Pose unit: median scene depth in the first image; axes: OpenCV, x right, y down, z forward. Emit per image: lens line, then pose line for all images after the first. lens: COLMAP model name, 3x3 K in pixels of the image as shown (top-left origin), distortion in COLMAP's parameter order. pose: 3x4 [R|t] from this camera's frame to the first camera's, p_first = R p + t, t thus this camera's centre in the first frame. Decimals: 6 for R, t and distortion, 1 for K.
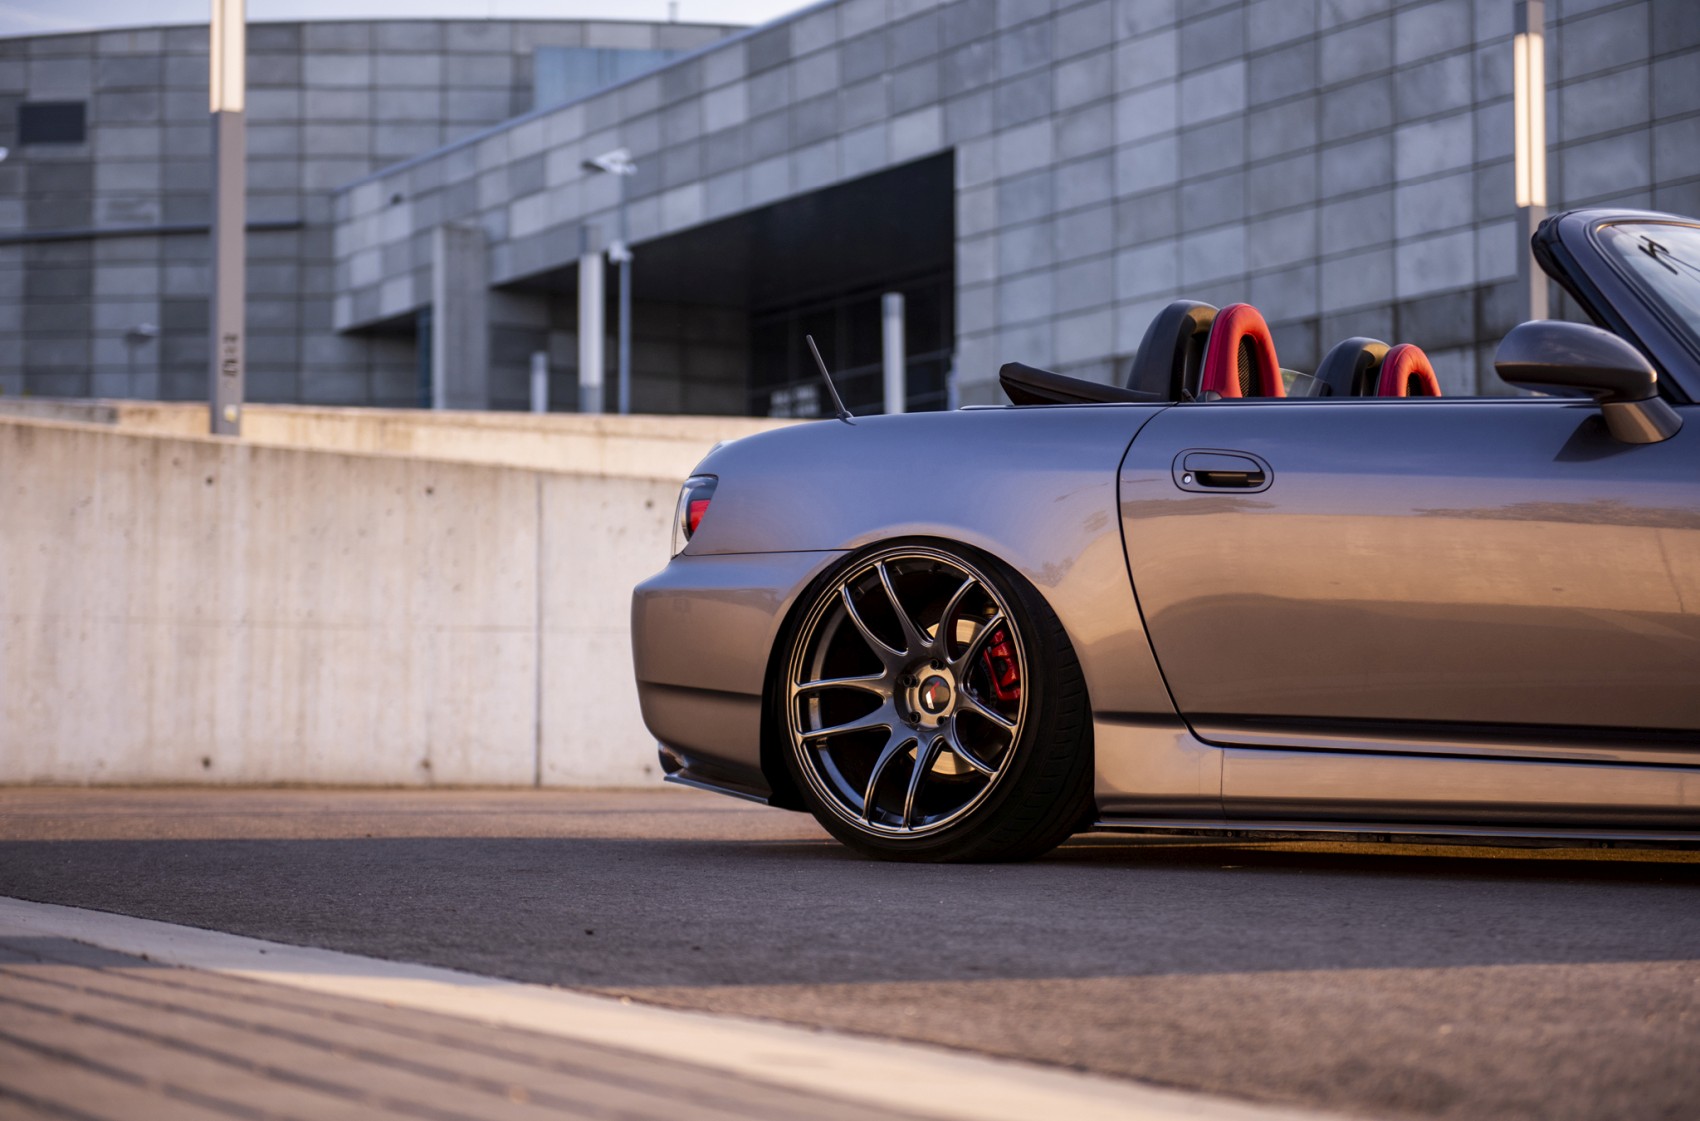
lens RADIAL K [[3443.5, 0, 850.0], [0, 3443.5, 560.5], [0, 0, 1]] dist [0.114370, 0.167045]
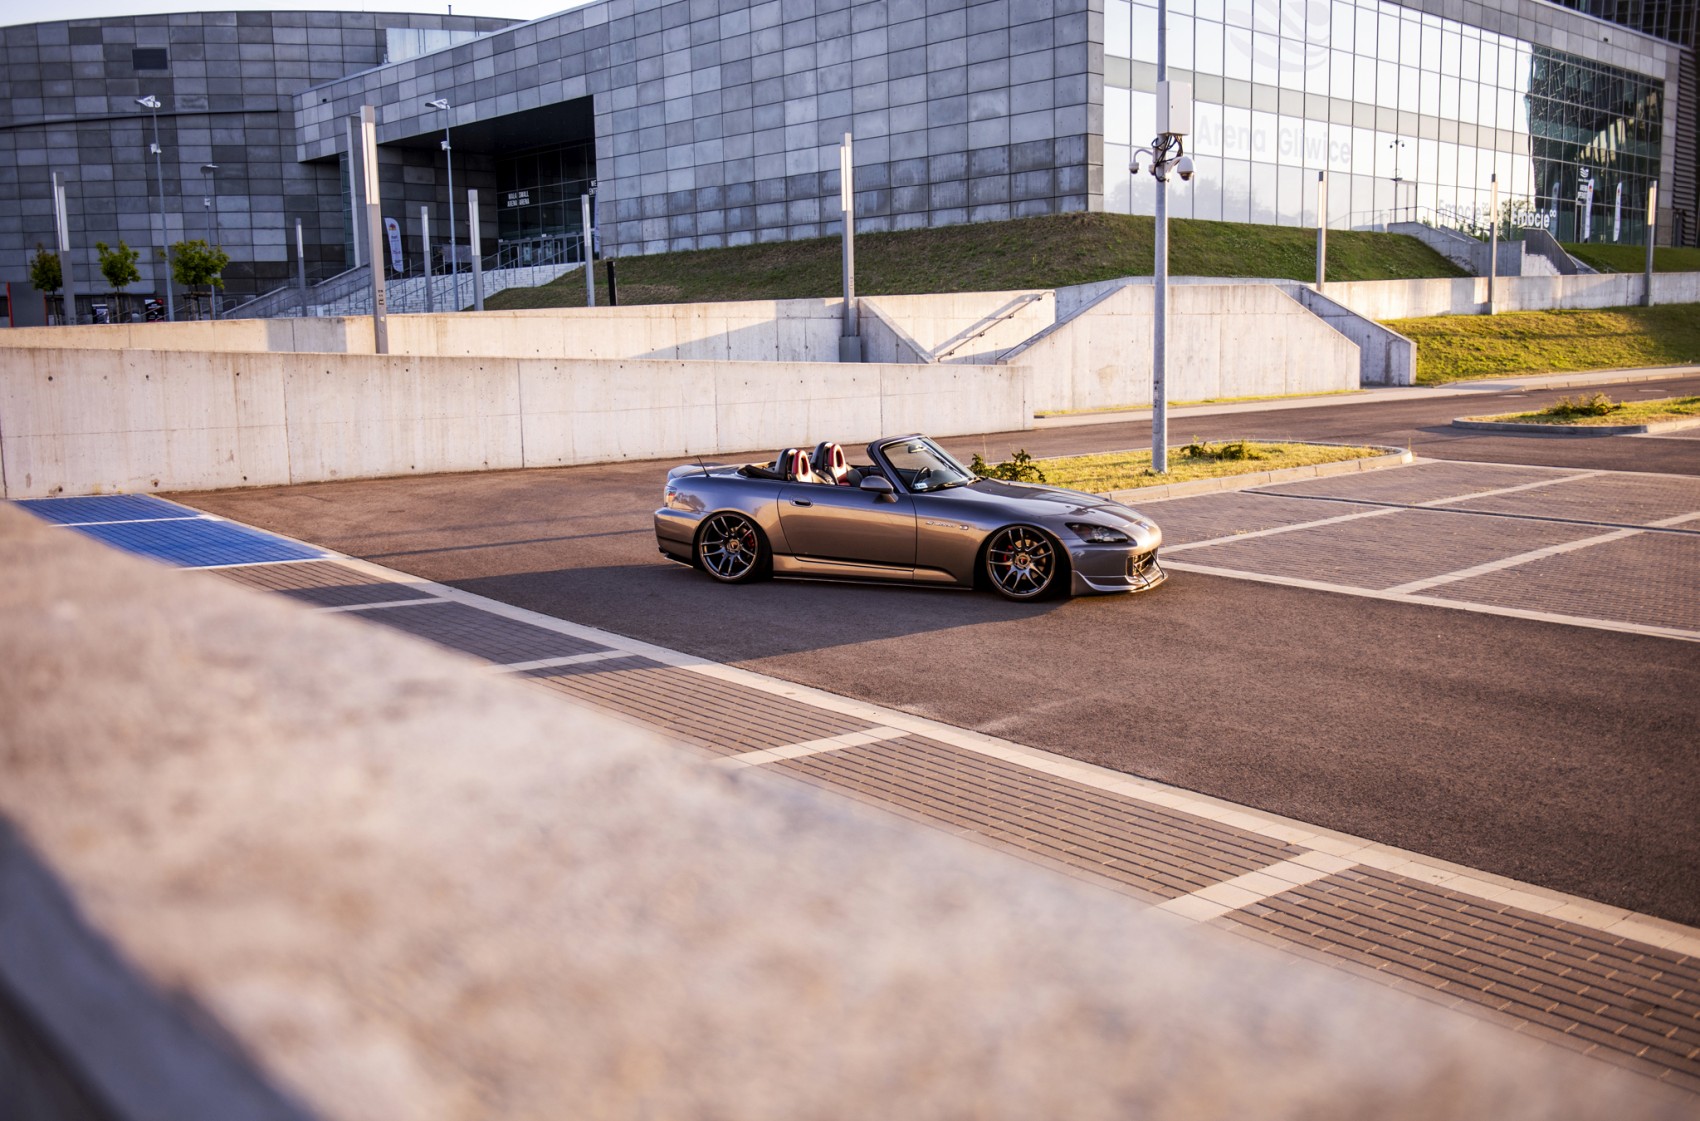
lens RADIAL K [[1547.2, 0, 850.0], [0, 1547.2, 560.5], [0, 0, 1]] dist [0.005119, -0.001272]
pose [[0.979531, -0.047461, 0.195618, -0.024071], [0.006352, 0.978610, 0.205627, -0.038409], [-0.201193, -0.200175, 0.958880, -0.102656]]
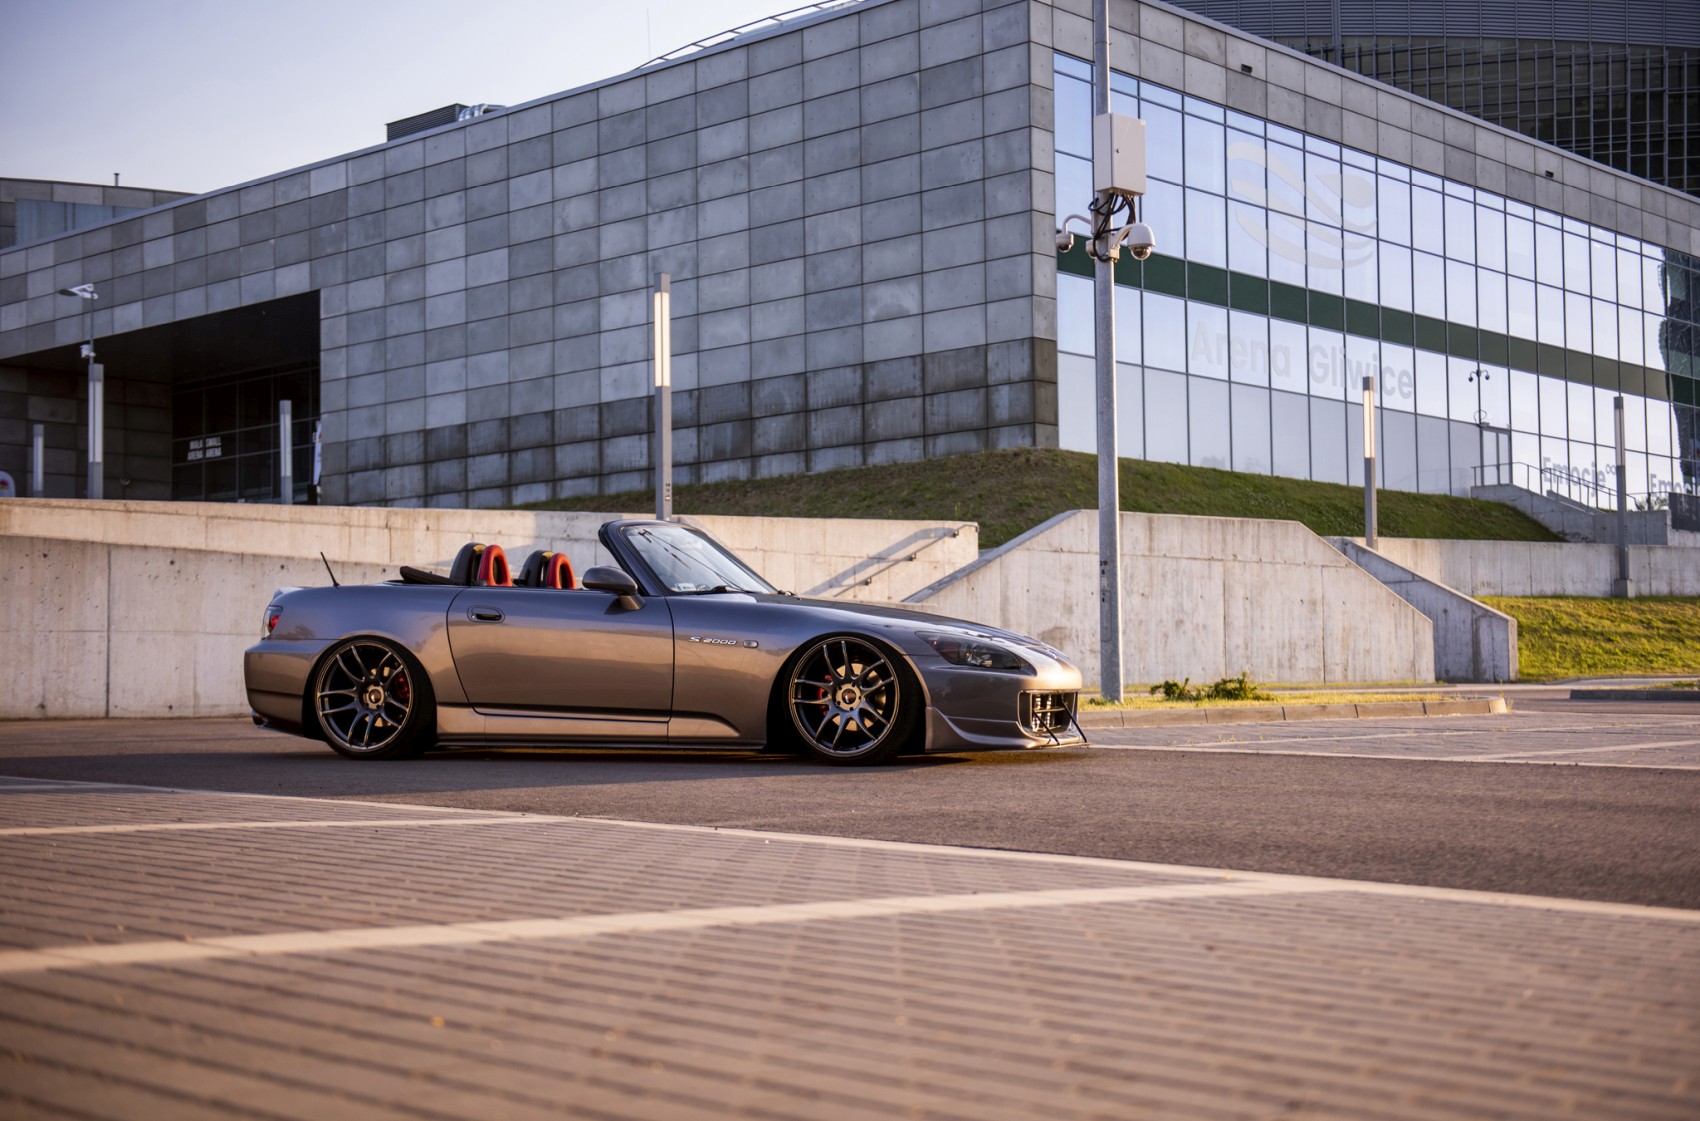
lens RADIAL K [[2280.4, 0, 867.6], [0, 2280.4, 561.4], [0, 0, 1]] dist [0.118817, 0.000184]
pose [[0.963872, 0.007144, 0.266271, -0.008731], [-0.009100, 0.999940, 0.006112, -0.008542], [-0.266212, -0.008315, 0.963879, -0.086340]]
